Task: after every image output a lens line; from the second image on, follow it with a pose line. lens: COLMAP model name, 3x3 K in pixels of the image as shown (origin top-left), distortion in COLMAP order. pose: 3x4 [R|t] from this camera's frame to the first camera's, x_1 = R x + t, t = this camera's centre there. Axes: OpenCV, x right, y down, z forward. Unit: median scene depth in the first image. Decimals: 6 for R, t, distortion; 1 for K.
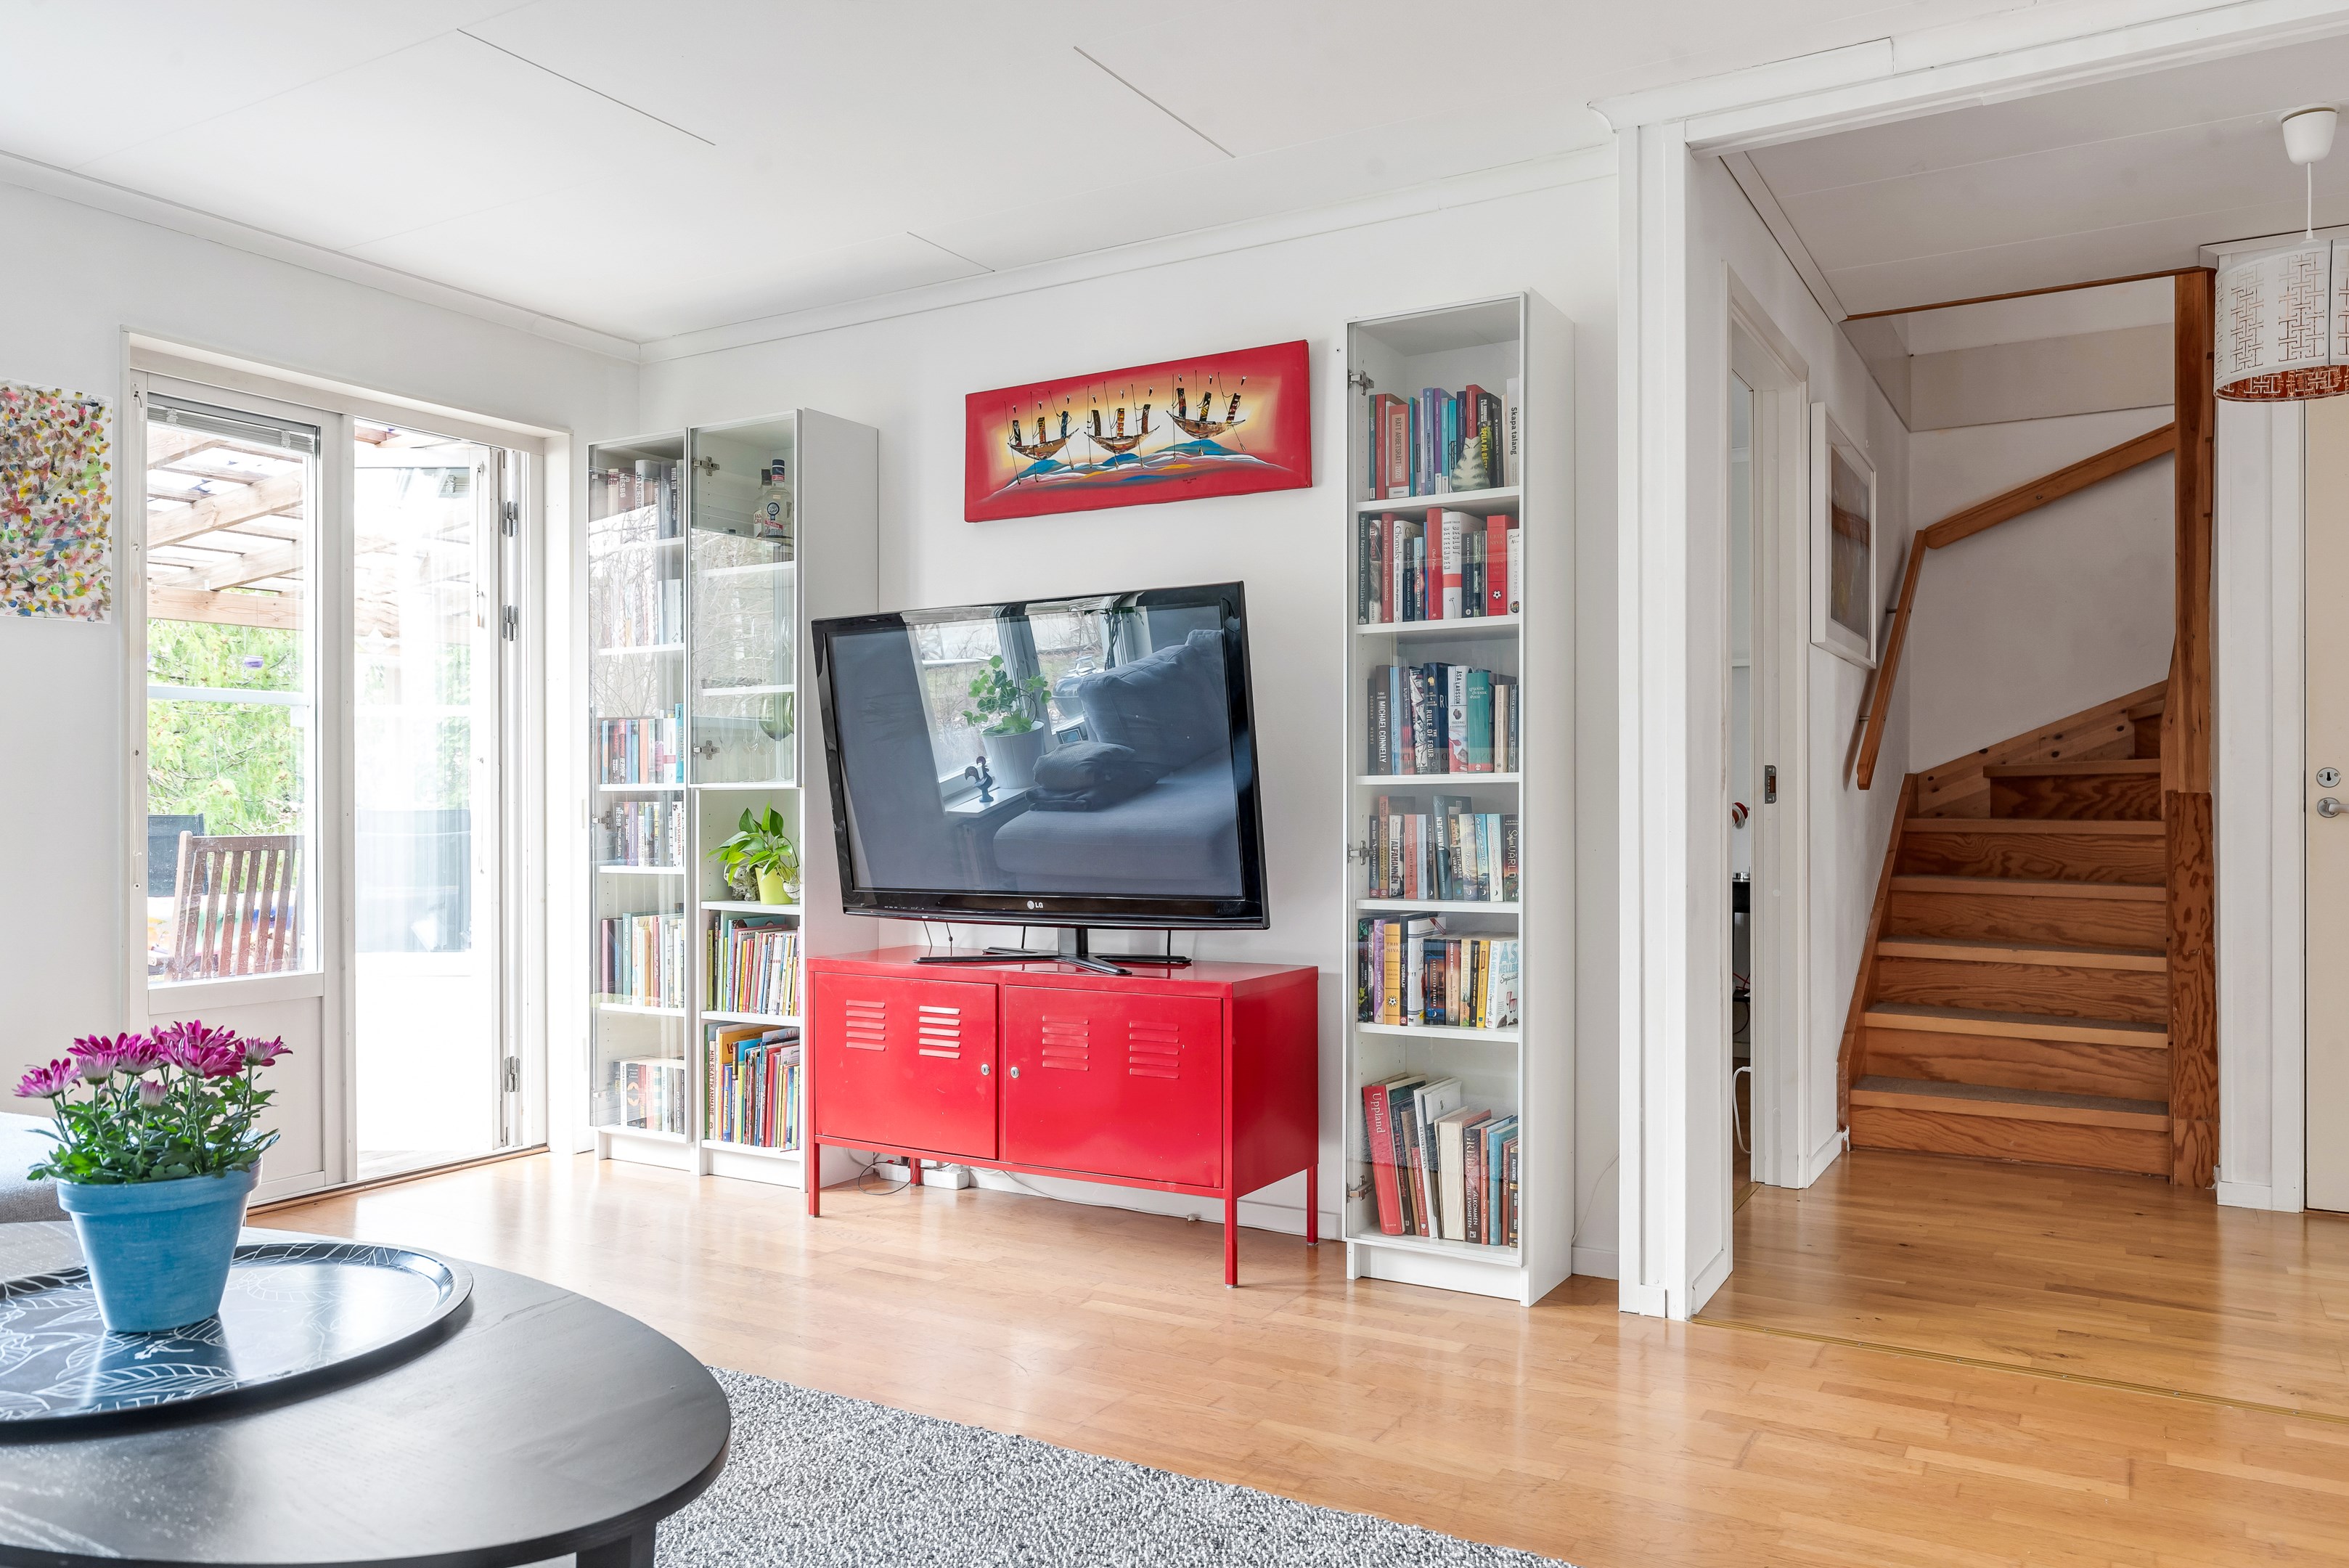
lens RADIAL K [[1655.9, 0, 1192.5], [0, 1655.9, 781.3], [0, 0, 1]] dist [0.024683, 0.001621]
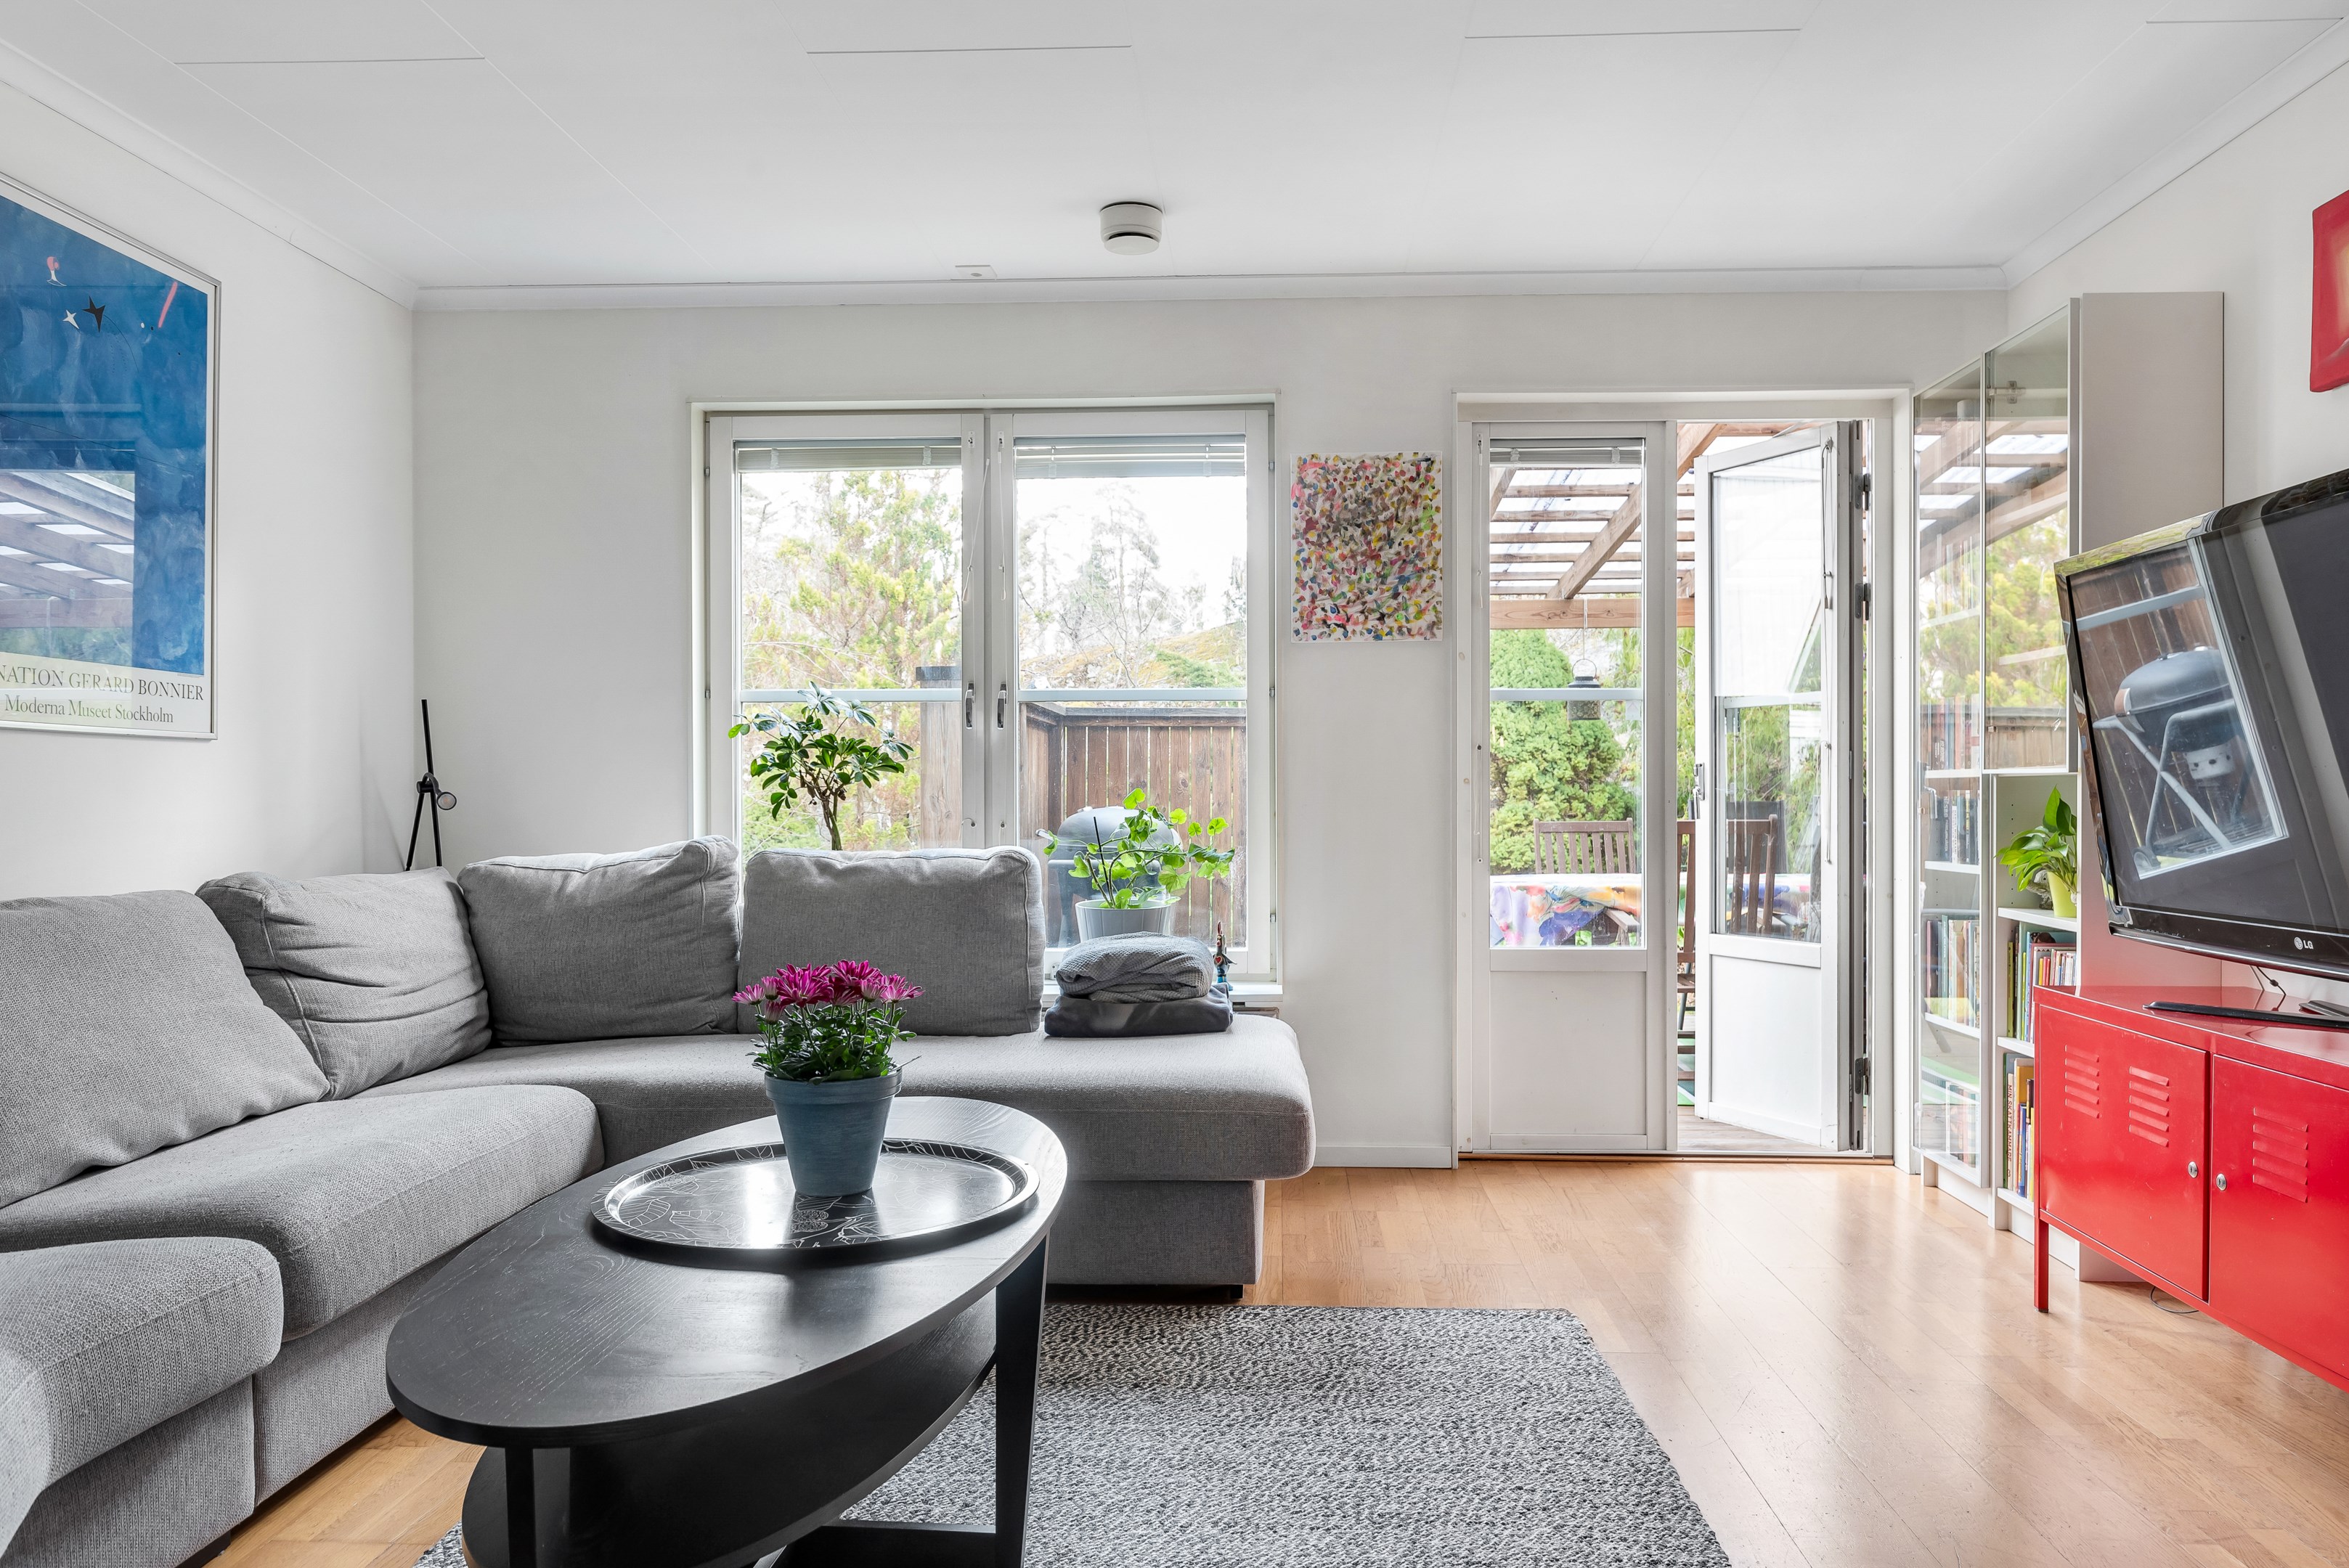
lens RADIAL K [[1581.8, 0, 1211.5], [0, 1581.8, 797.7], [0, 0, 1]] dist [-0.005431, -0.002890]
pose [[0.470500, 0.006238, -0.882378, 0.277352], [0.008662, 0.999894, 0.011688, 0.003764], [0.882357, -0.013142, 0.470397, 0.323446]]
